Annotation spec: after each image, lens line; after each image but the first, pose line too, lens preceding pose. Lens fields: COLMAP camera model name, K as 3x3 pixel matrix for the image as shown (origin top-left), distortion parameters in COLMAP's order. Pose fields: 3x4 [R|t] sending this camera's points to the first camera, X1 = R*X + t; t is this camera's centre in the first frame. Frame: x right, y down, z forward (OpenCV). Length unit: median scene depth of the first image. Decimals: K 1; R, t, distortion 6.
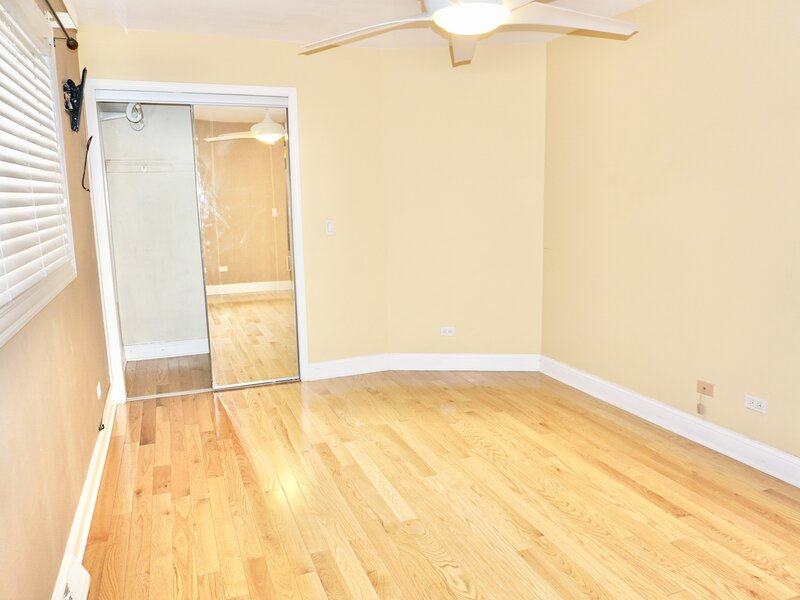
lens RADIAL K [[598.1, 0, 400.0], [0, 598.1, 300.0], [0, 0, 1]] dist [-0.046110, 0.031166]
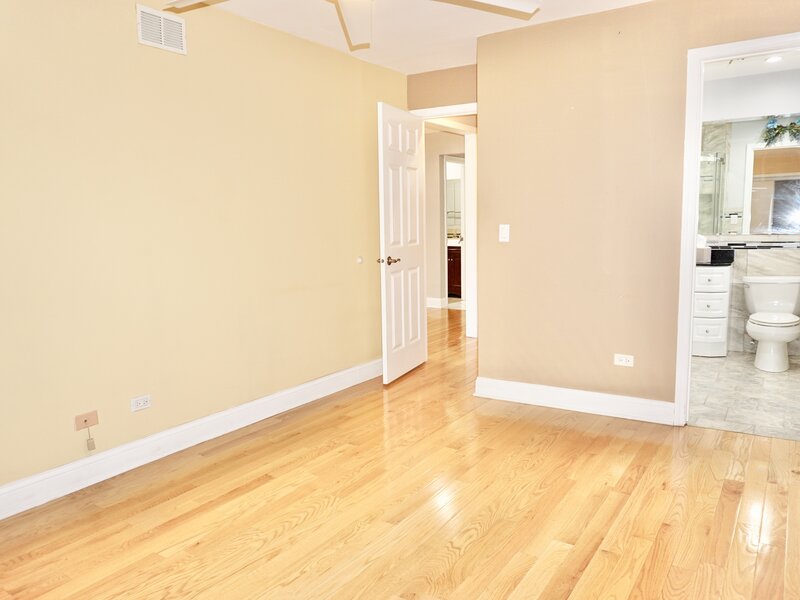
lens RADIAL K [[598.1, 0, 400.0], [0, 598.1, 300.0], [0, 0, 1]] dist [-0.046110, 0.031166]
pose [[-0.573123, -0.071213, 0.816369, -0.504495], [0.174104, 0.962892, 0.206222, -0.136764], [-0.800761, 0.260324, -0.539457, 1.156688]]
